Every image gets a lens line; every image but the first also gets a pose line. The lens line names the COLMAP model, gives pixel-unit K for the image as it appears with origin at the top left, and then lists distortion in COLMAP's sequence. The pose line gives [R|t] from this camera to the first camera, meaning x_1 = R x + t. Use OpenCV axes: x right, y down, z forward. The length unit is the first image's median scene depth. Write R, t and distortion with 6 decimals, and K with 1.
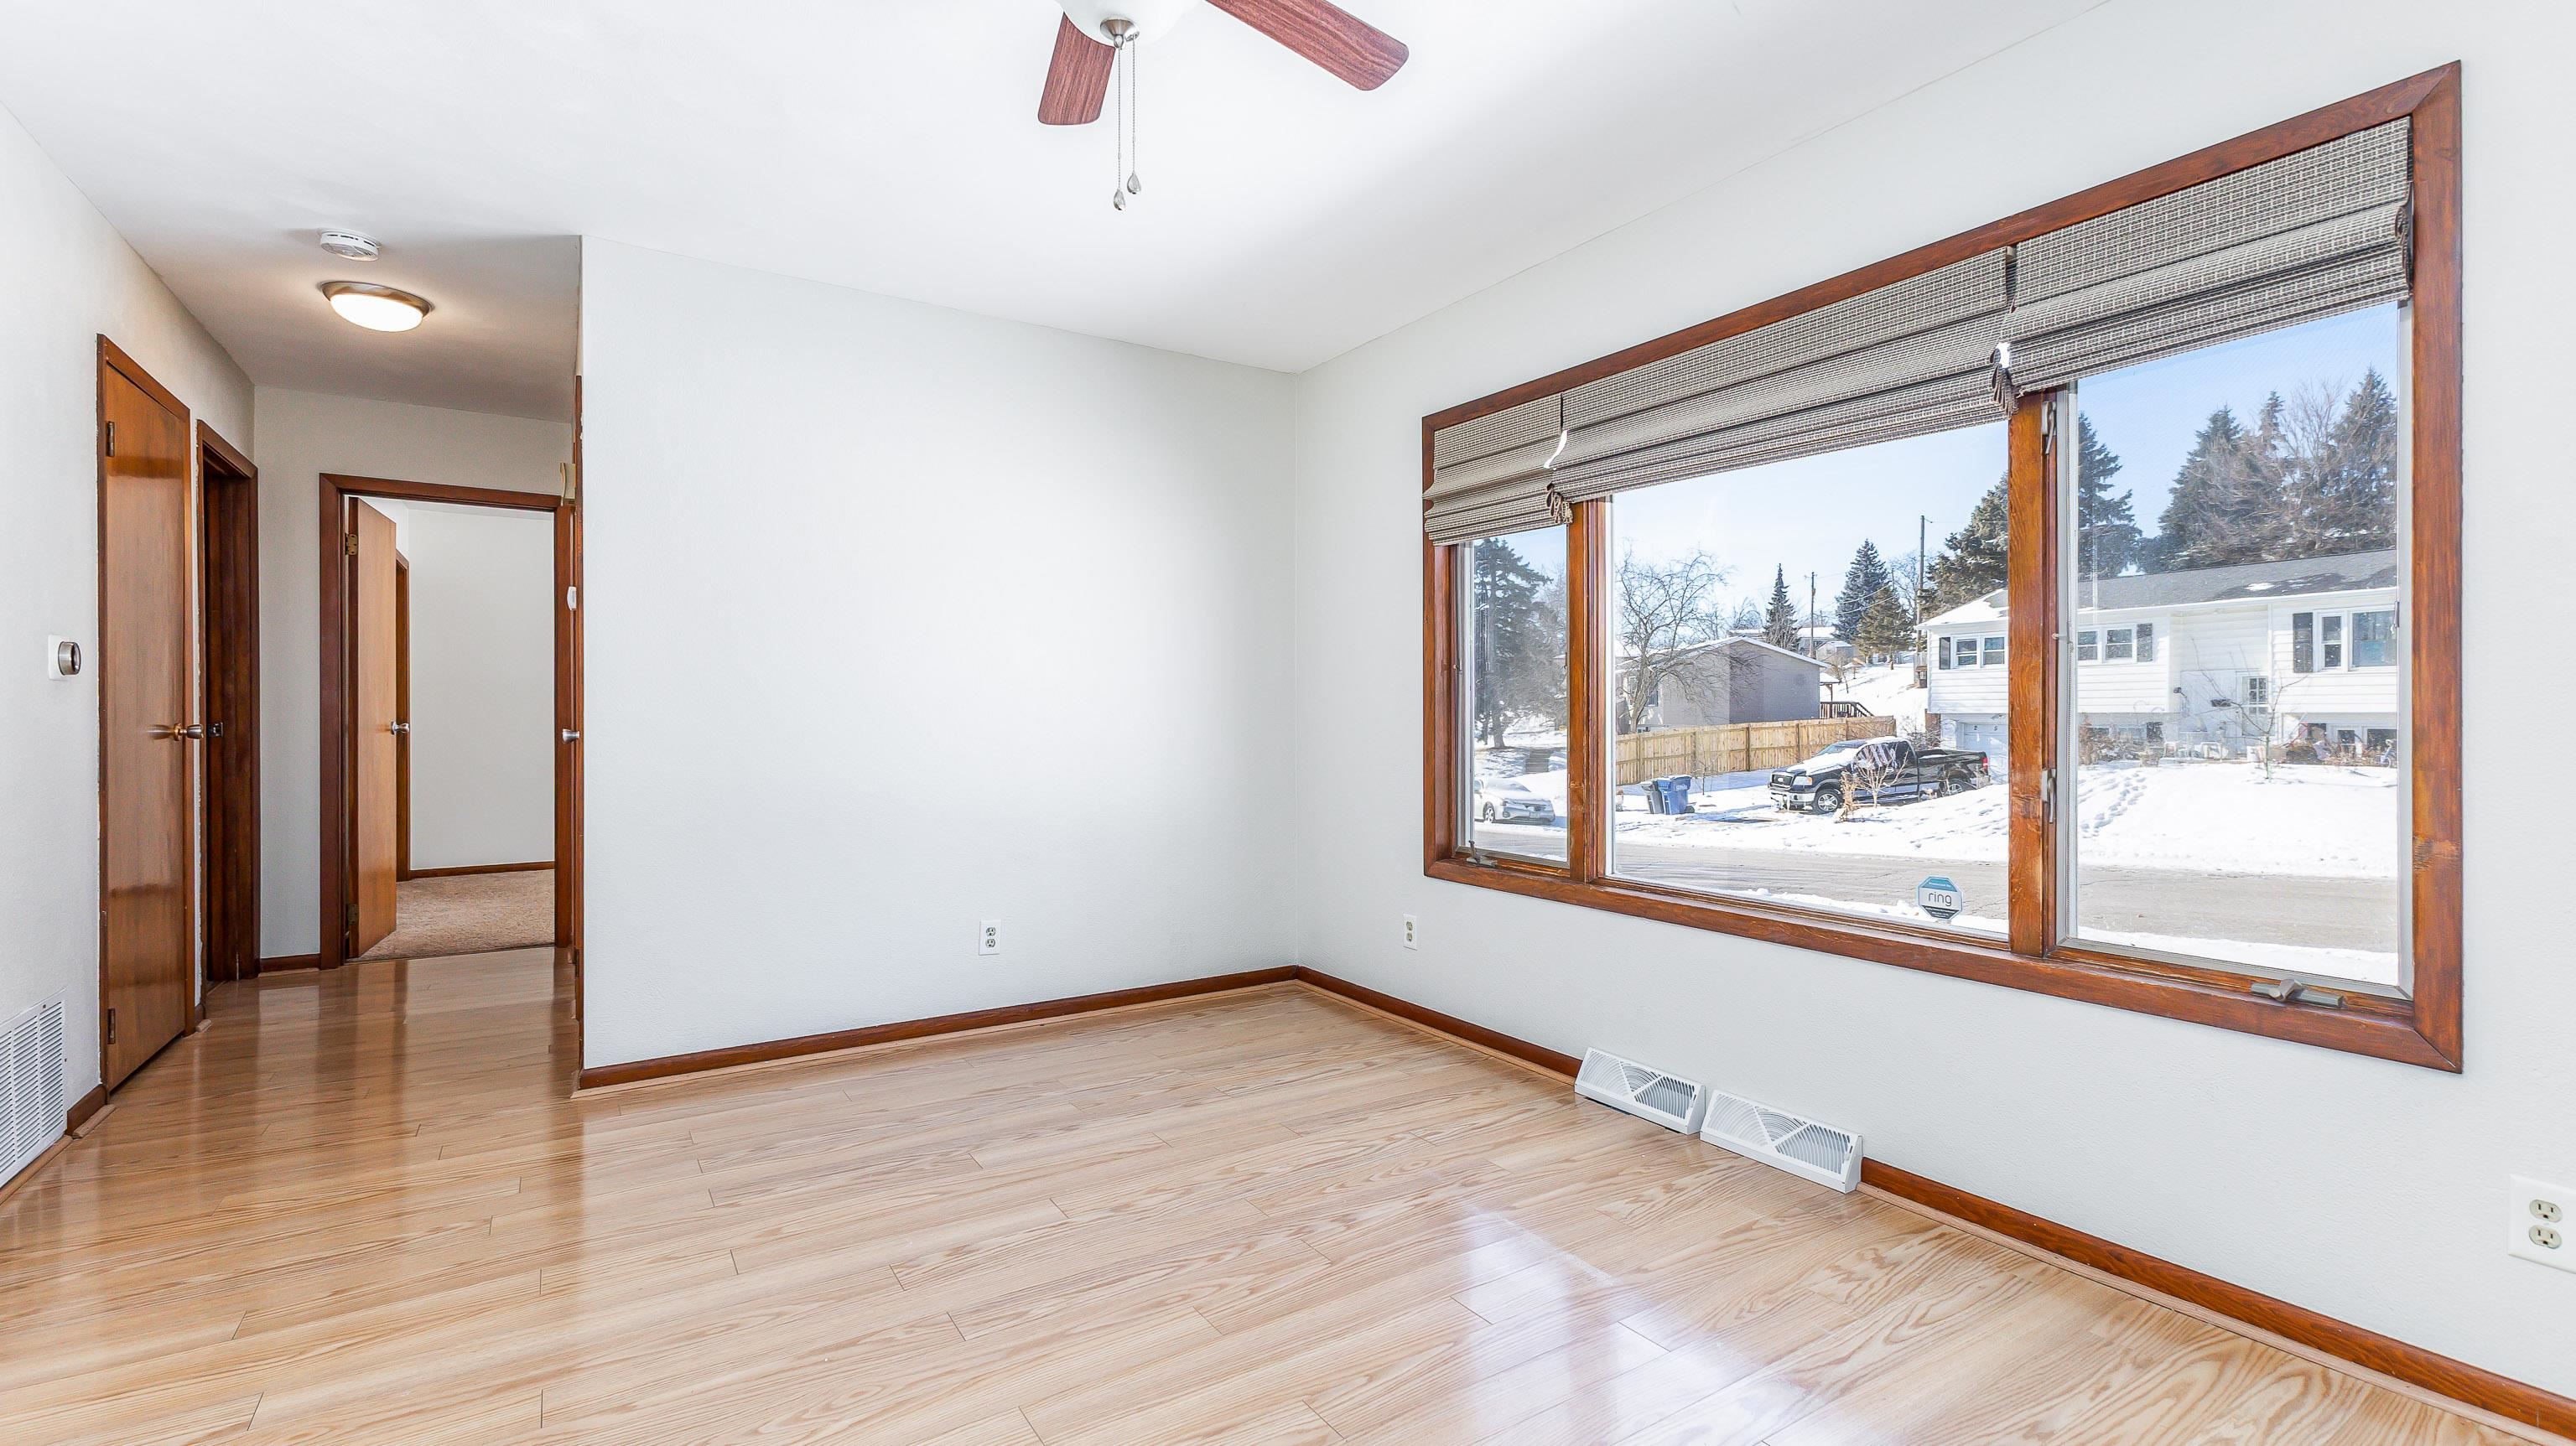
lens RADIAL K [[1132.8, 0, 1289.2], [0, 1132.8, 712.3], [0, 0, 1]] dist [0.005010, 0.000419]
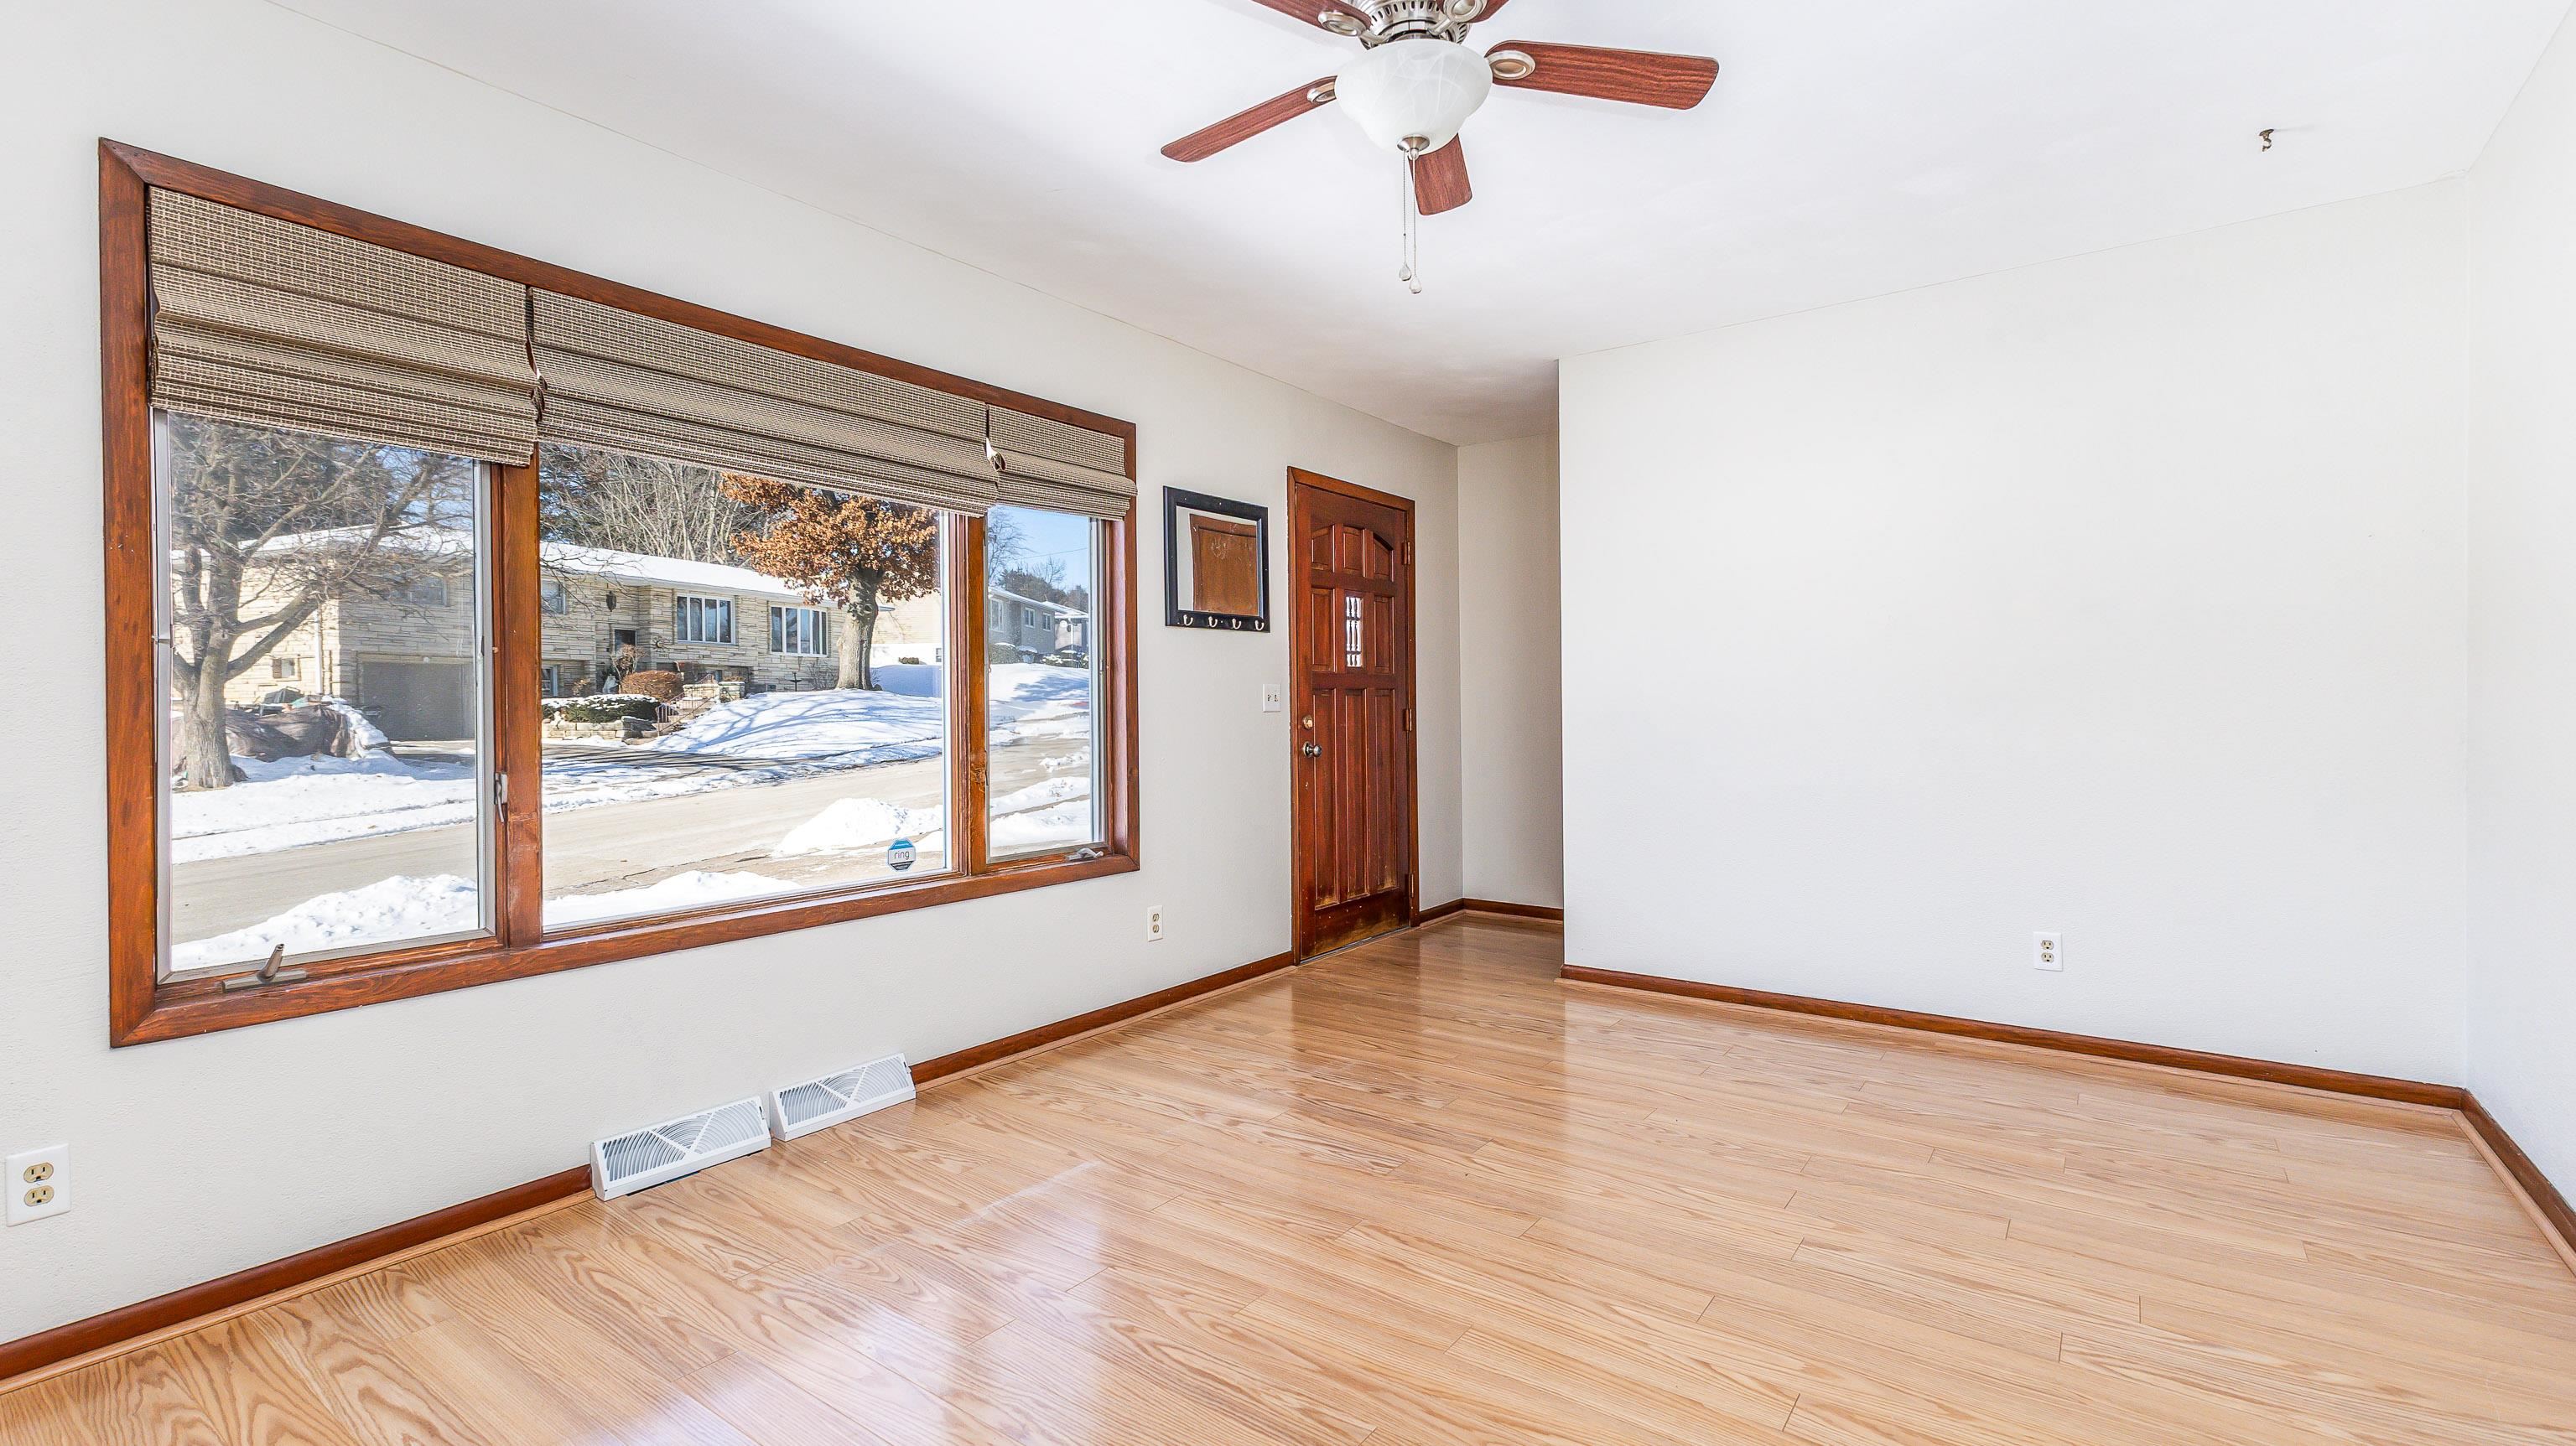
lens RADIAL K [[1132.8, 0, 1299.9], [0, 1132.8, 717.6], [0, 0, 1]] dist [0.005010, 0.000419]
pose [[-0.358321, -0.005954, 0.933580, -0.824402], [0.010493, 0.999891, 0.010404, -0.005091], [-0.933540, 0.013524, -0.358219, 1.039103]]
